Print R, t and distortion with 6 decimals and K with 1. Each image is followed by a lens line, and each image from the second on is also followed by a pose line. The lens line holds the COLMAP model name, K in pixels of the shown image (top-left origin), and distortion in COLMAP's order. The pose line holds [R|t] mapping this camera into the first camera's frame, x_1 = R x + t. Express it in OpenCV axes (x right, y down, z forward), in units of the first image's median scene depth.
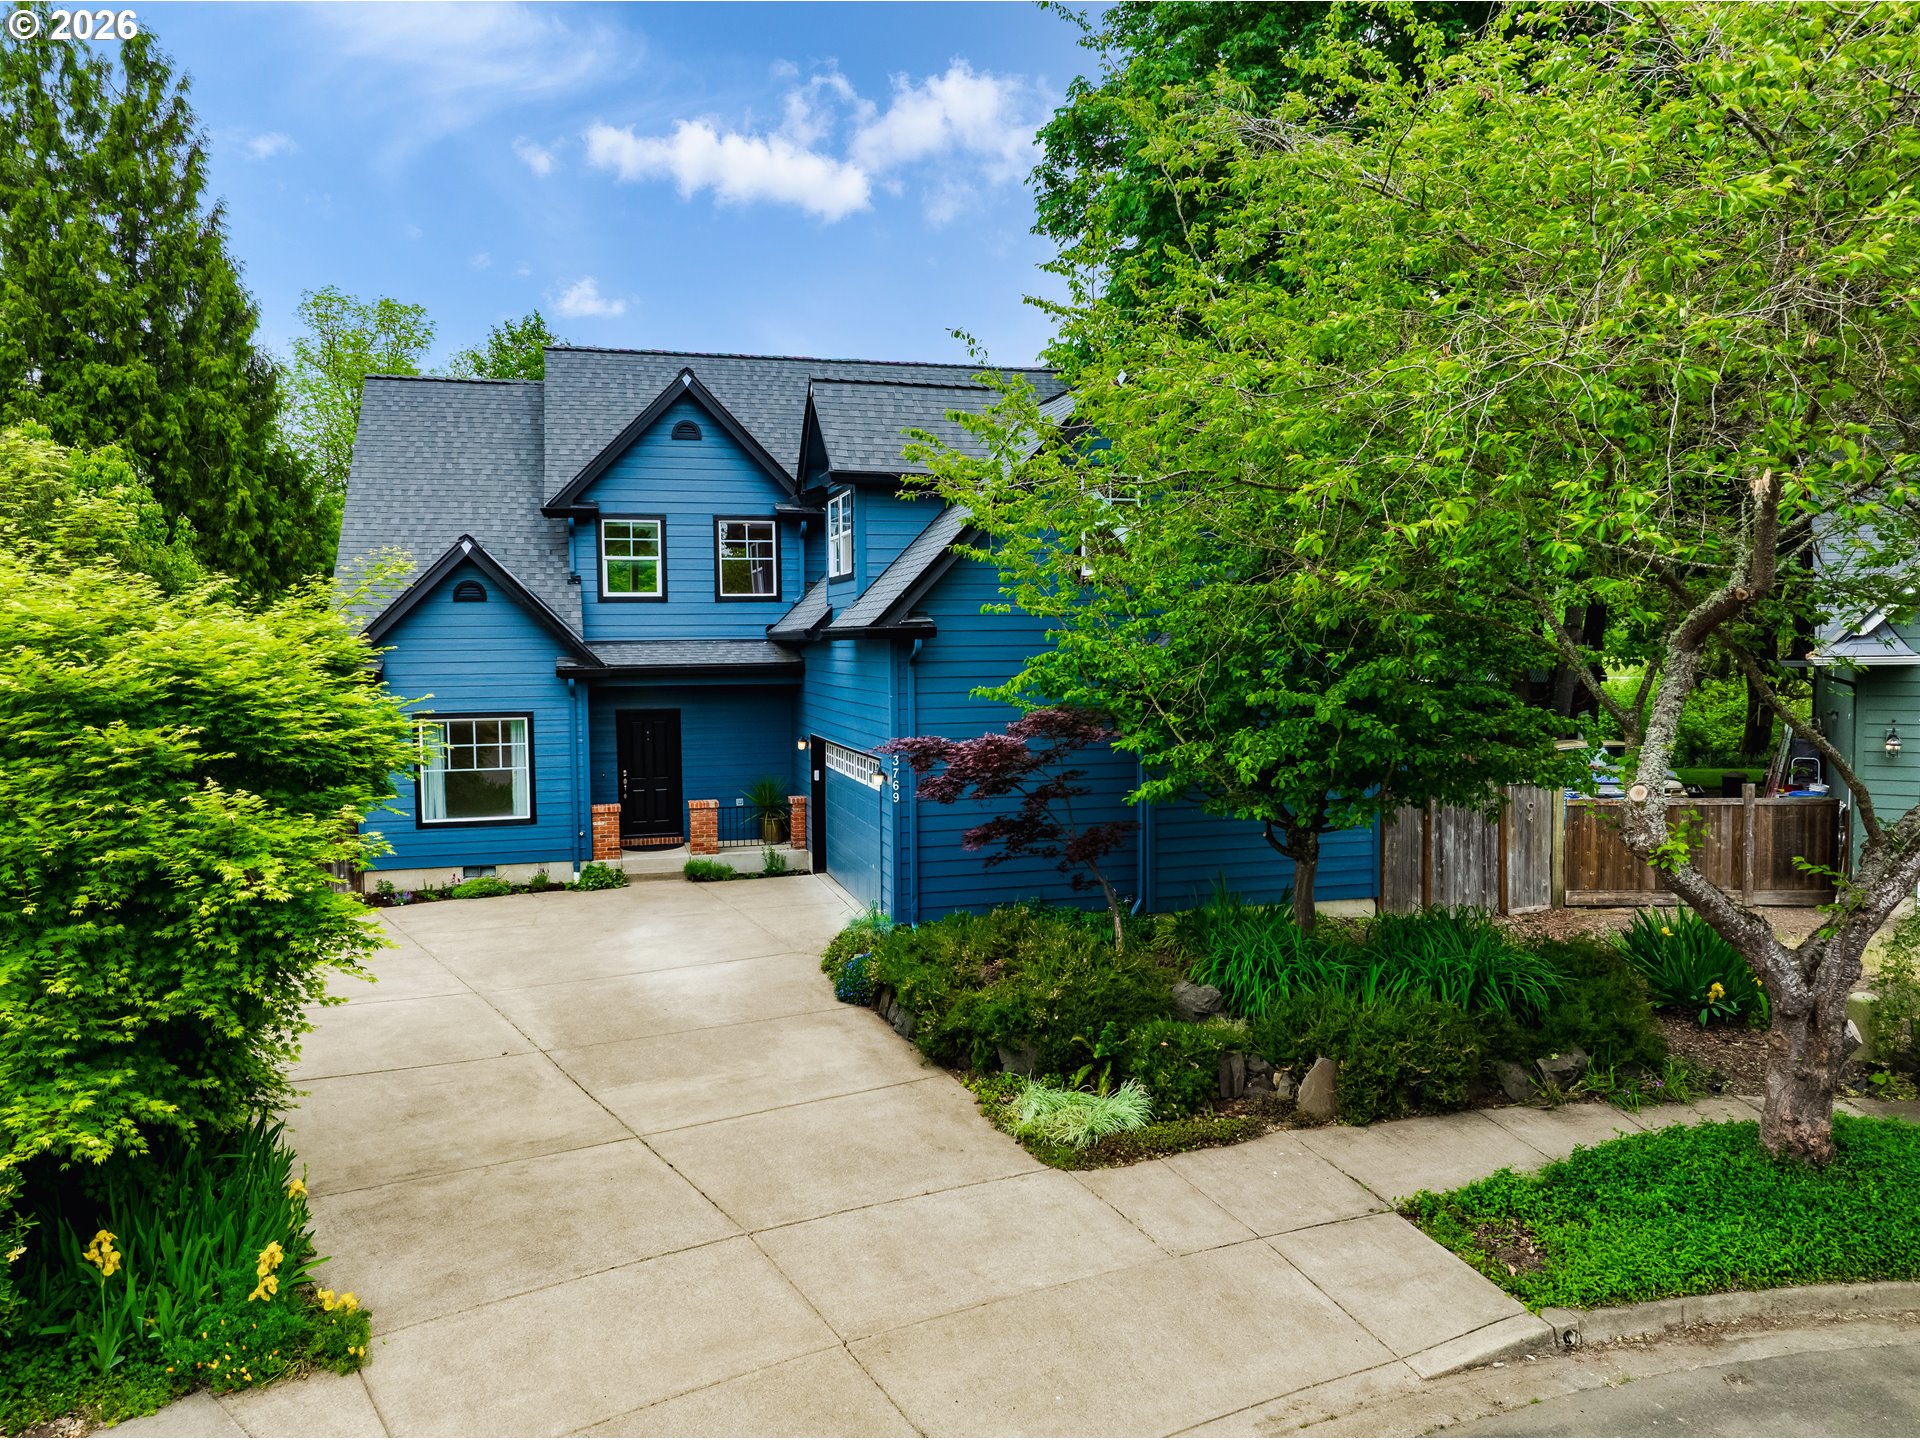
lens RADIAL K [[1356.8, 0, 976.2], [0, 1356.8, 719.0], [0, 0, 1]] dist [0.003780, -0.077323]
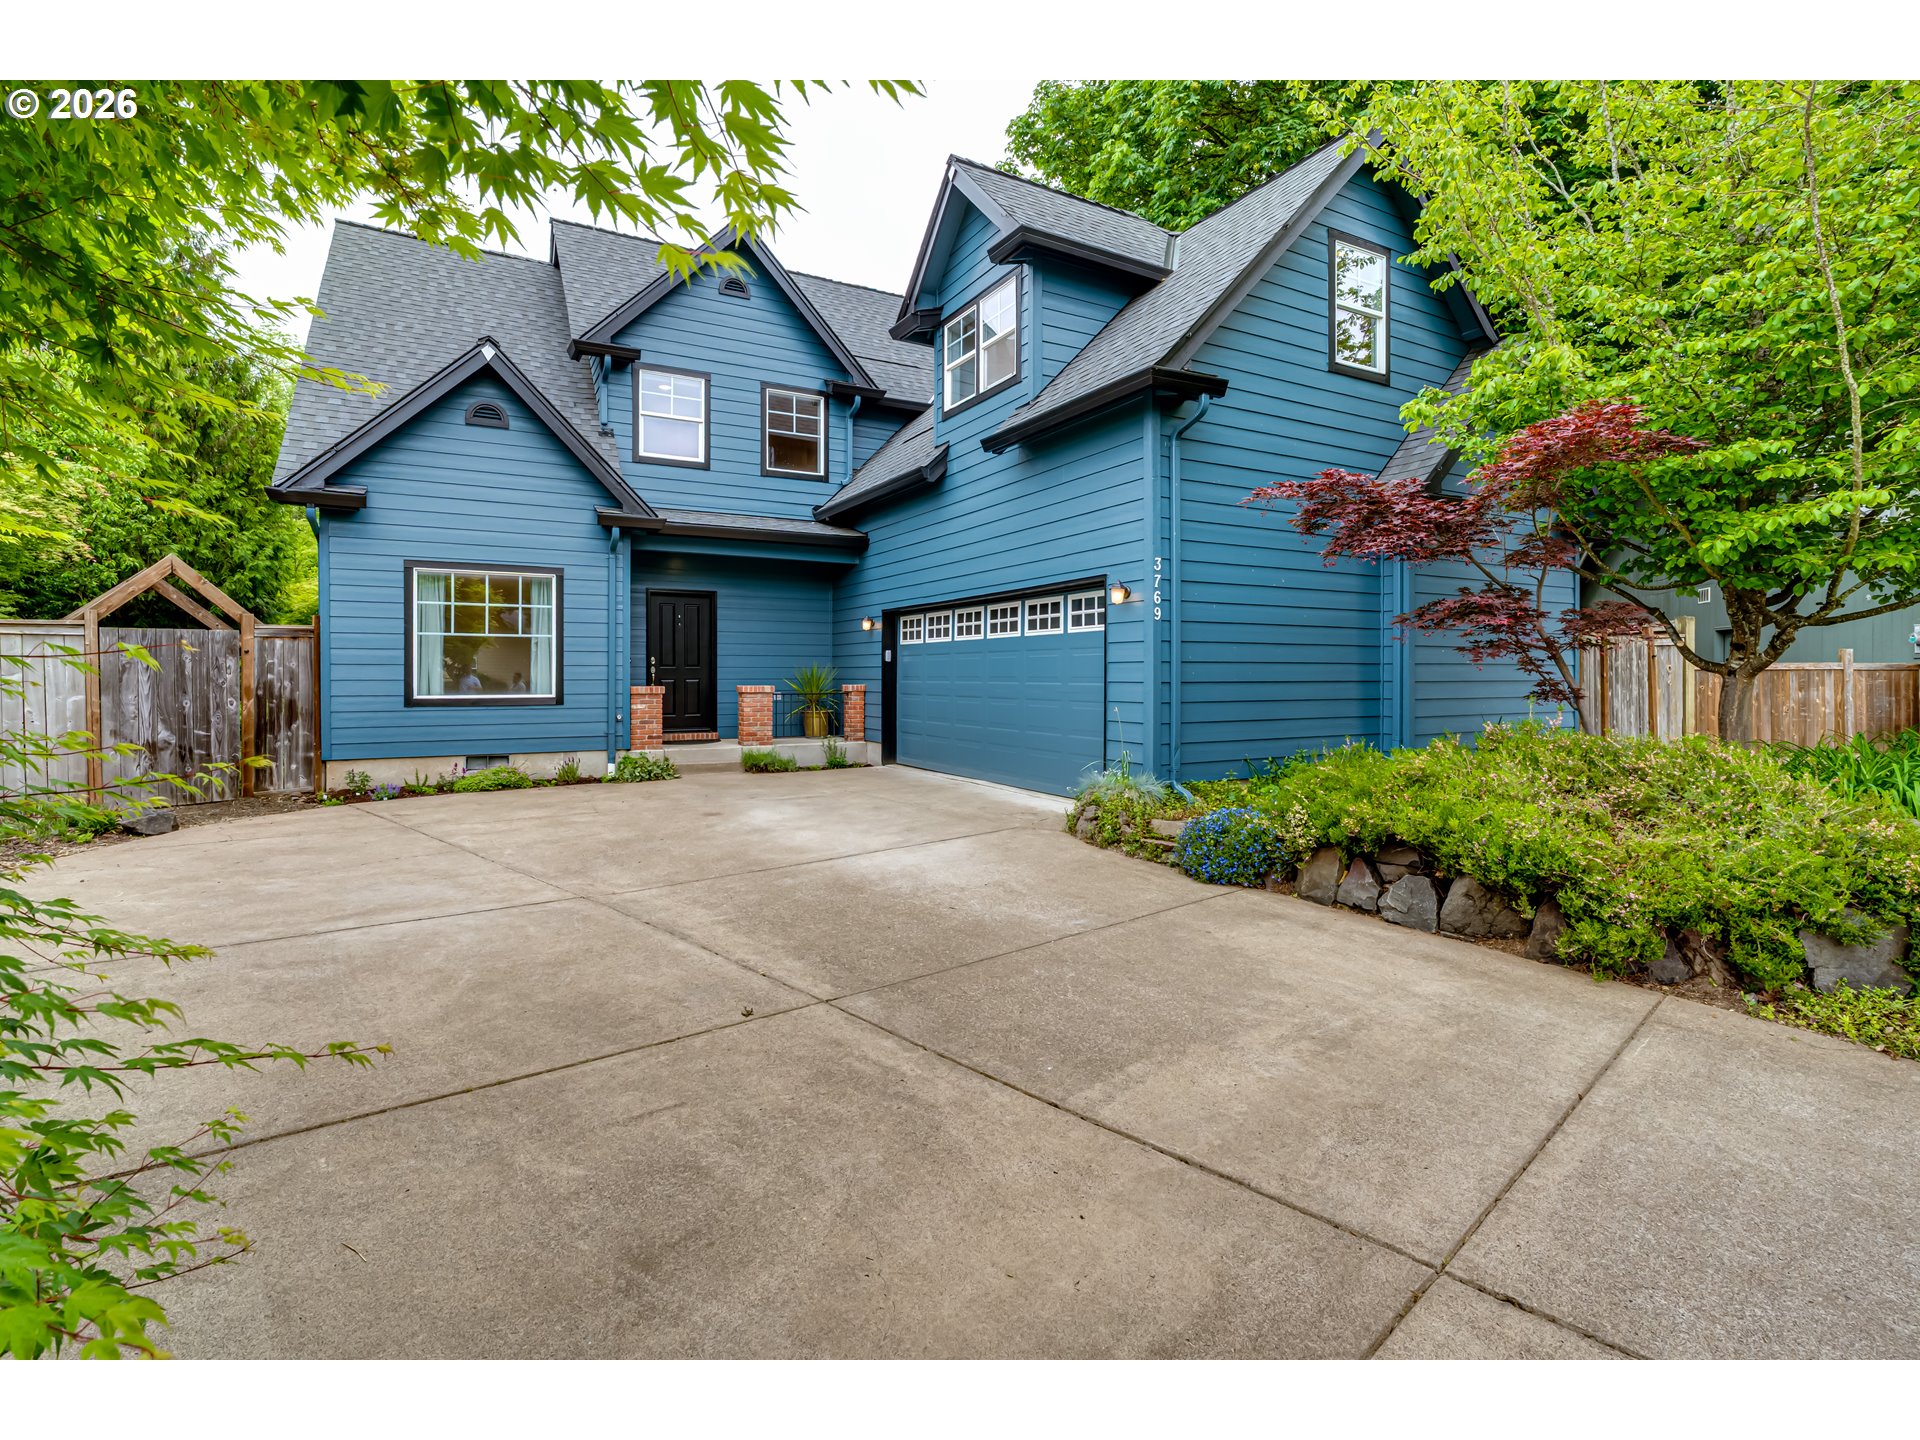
lens RADIAL K [[901.7, 0, 952.2], [0, 901.7, 670.7], [0, 0, 1]] dist [-0.002034, 0.000390]
pose [[0.977041, 0.009468, 0.212839, -0.212435], [0.003850, 0.998064, -0.062072, 0.092707], [-0.213014, 0.061466, 0.975114, 0.418543]]
